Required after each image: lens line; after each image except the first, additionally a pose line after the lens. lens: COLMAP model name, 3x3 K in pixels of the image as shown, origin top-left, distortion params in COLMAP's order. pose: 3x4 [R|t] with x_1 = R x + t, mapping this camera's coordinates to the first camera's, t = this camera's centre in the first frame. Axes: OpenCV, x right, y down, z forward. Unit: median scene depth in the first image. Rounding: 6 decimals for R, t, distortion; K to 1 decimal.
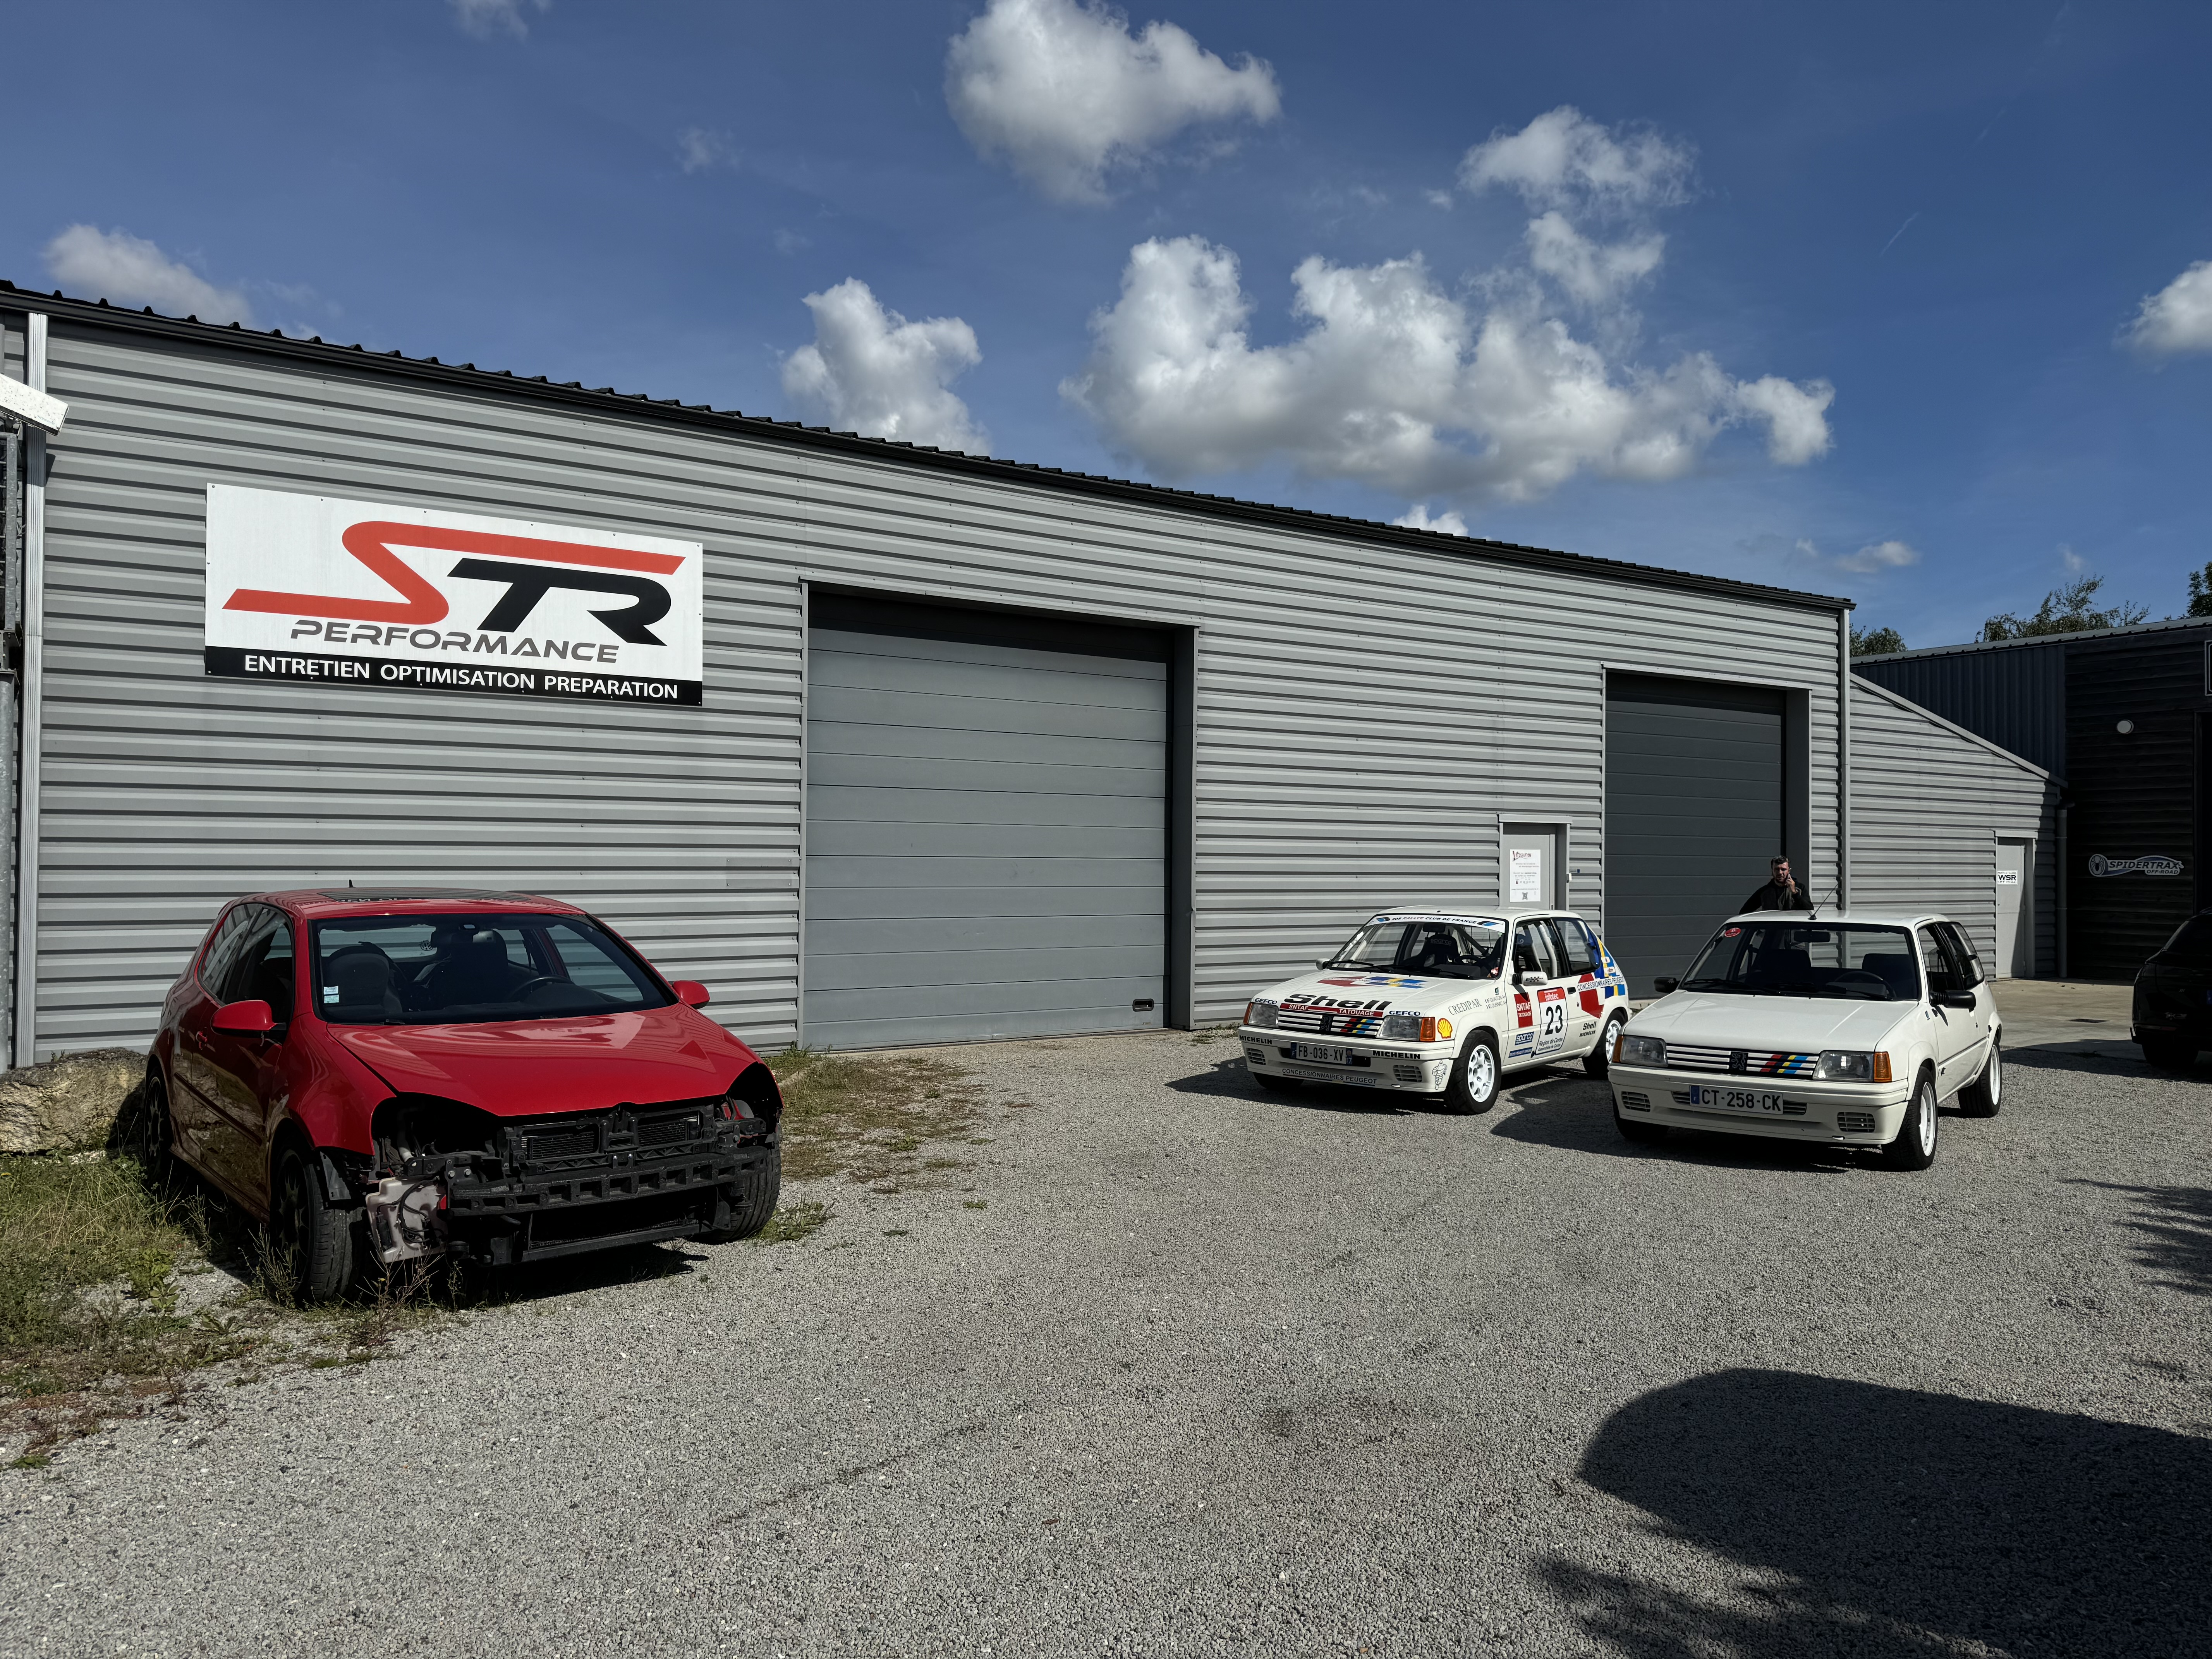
lens RADIAL K [[1541.2, 0, 1112.4], [0, 1541.2, 826.9], [0, 0, 1]] dist [0.068581, 0.000974]
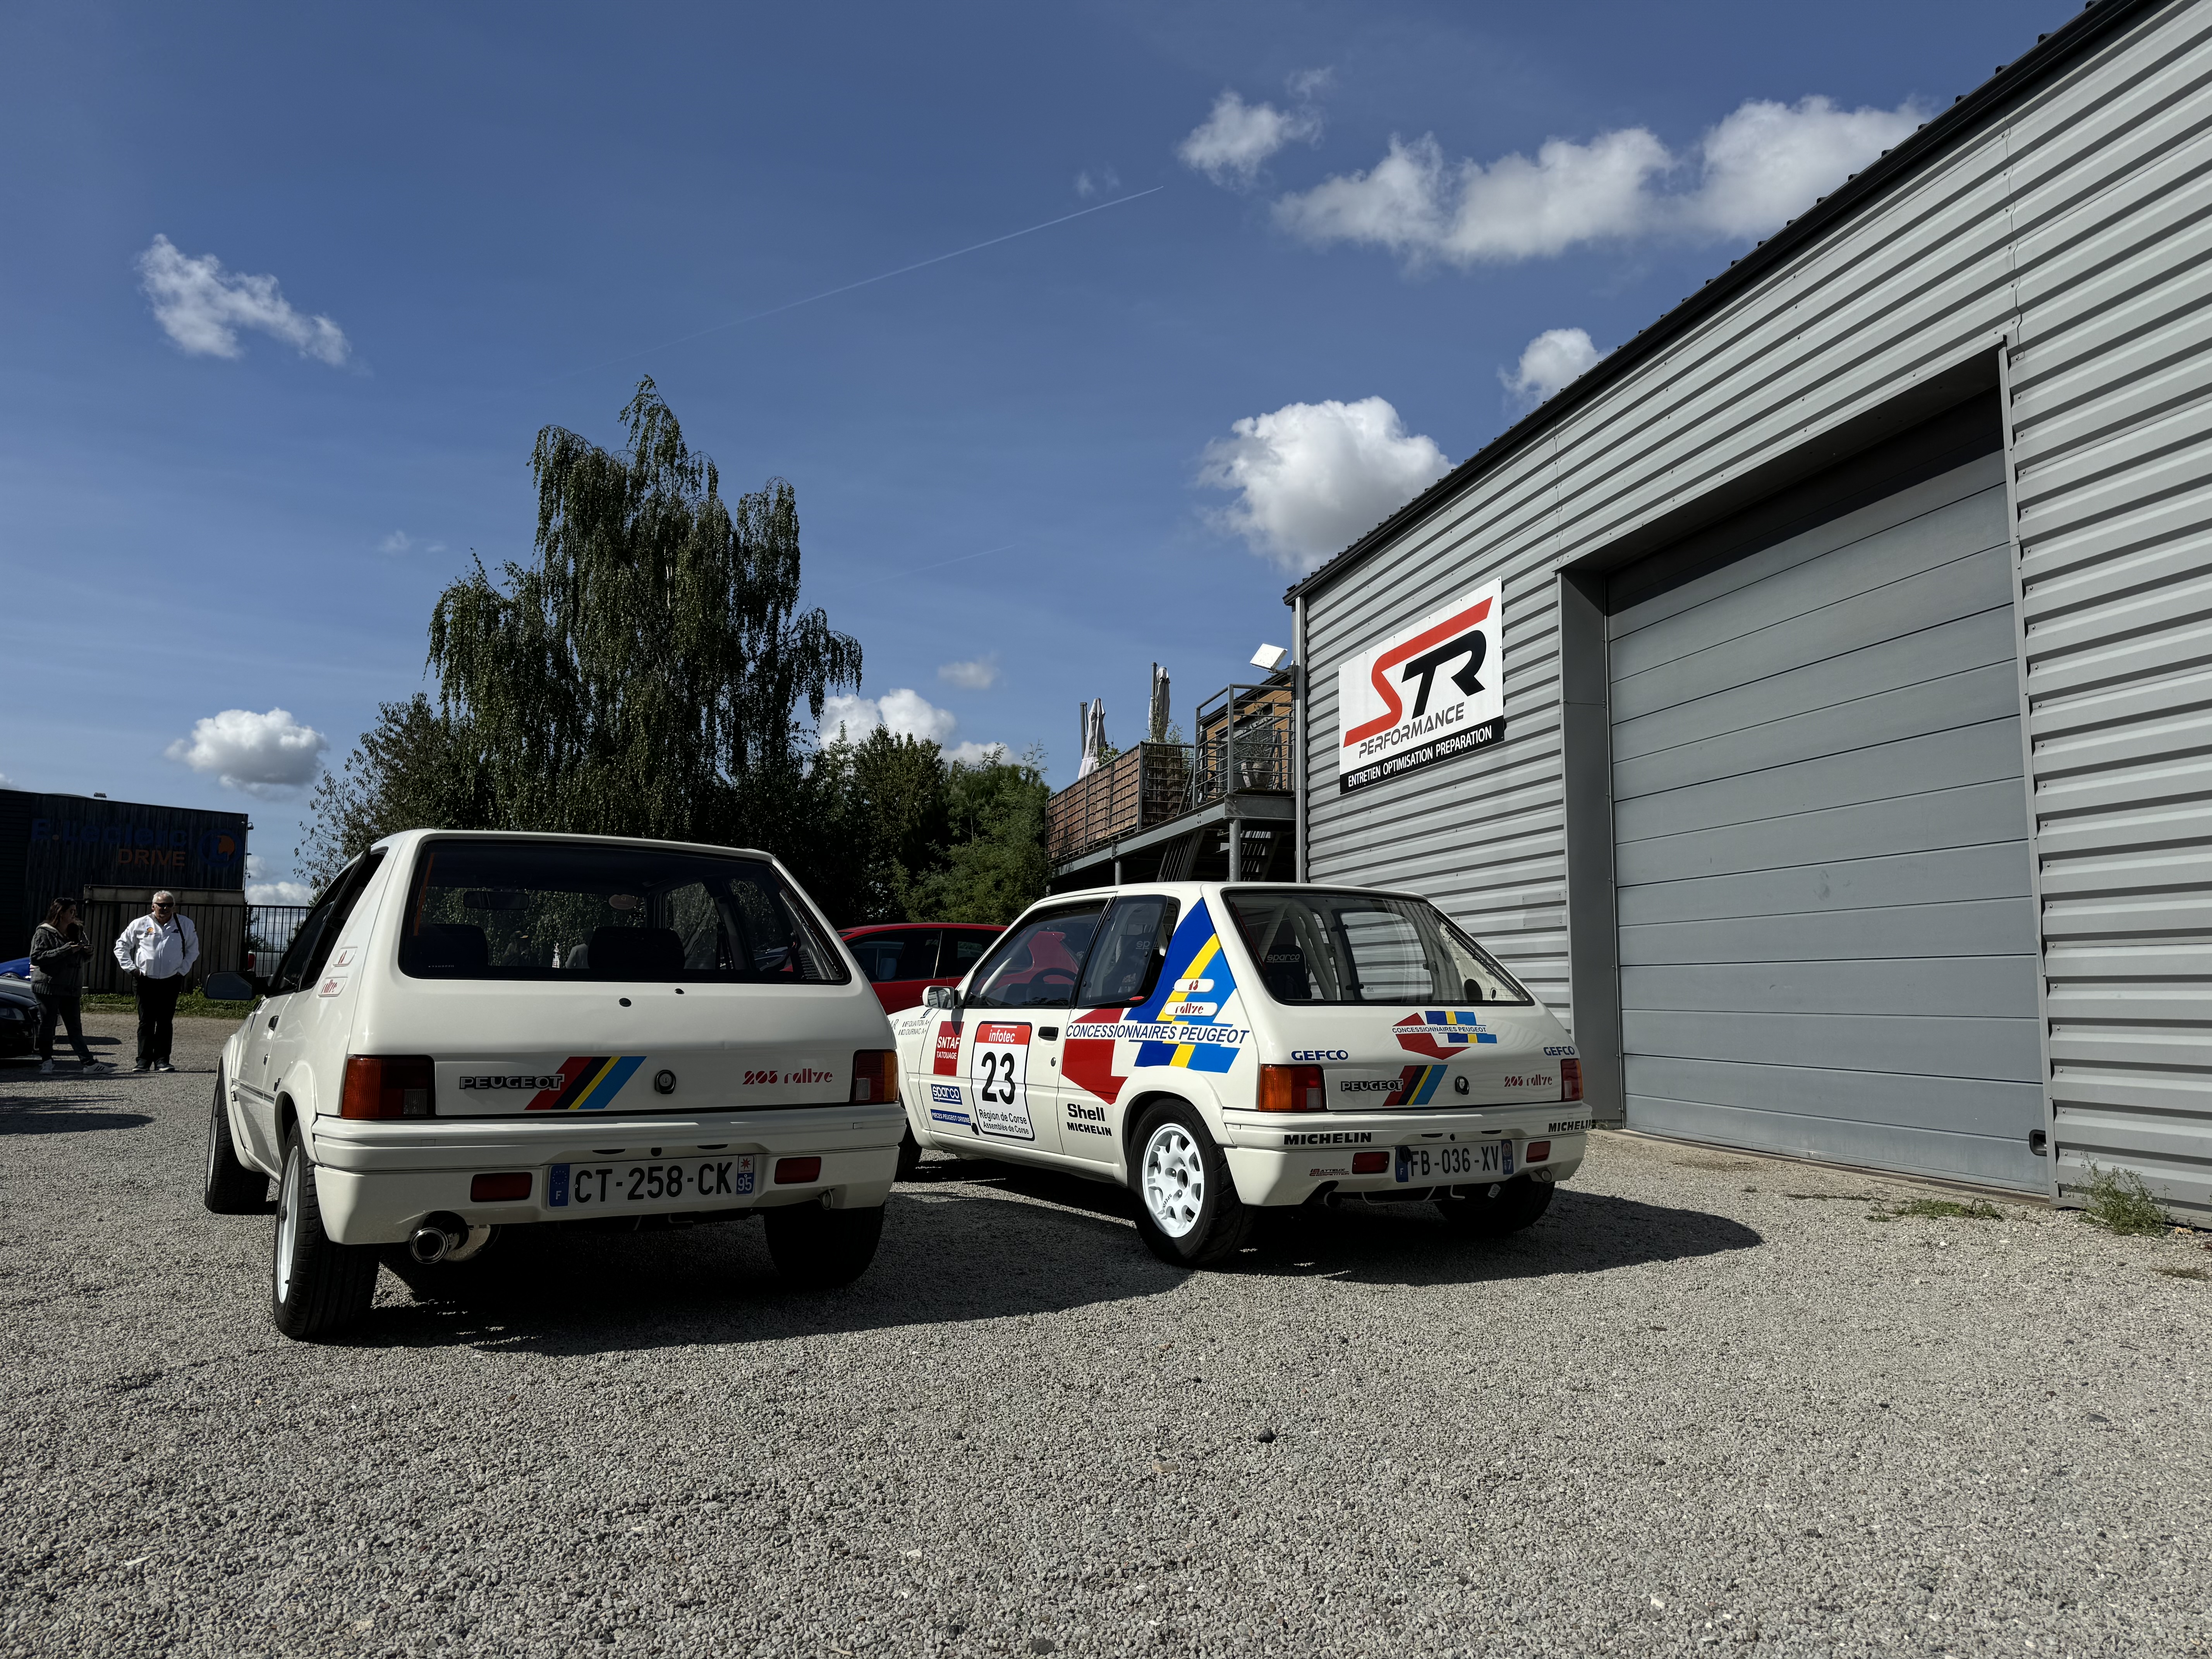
lens RADIAL K [[1541.2, 0, 1112.9], [0, 1541.2, 826.5], [0, 0, 1]] dist [0.068581, 0.000974]
pose [[-0.340128, -0.111848, -0.933704, 0.766890], [0.010040, 0.992413, -0.122538, 0.098048], [0.940325, -0.051053, -0.336425, 1.174095]]
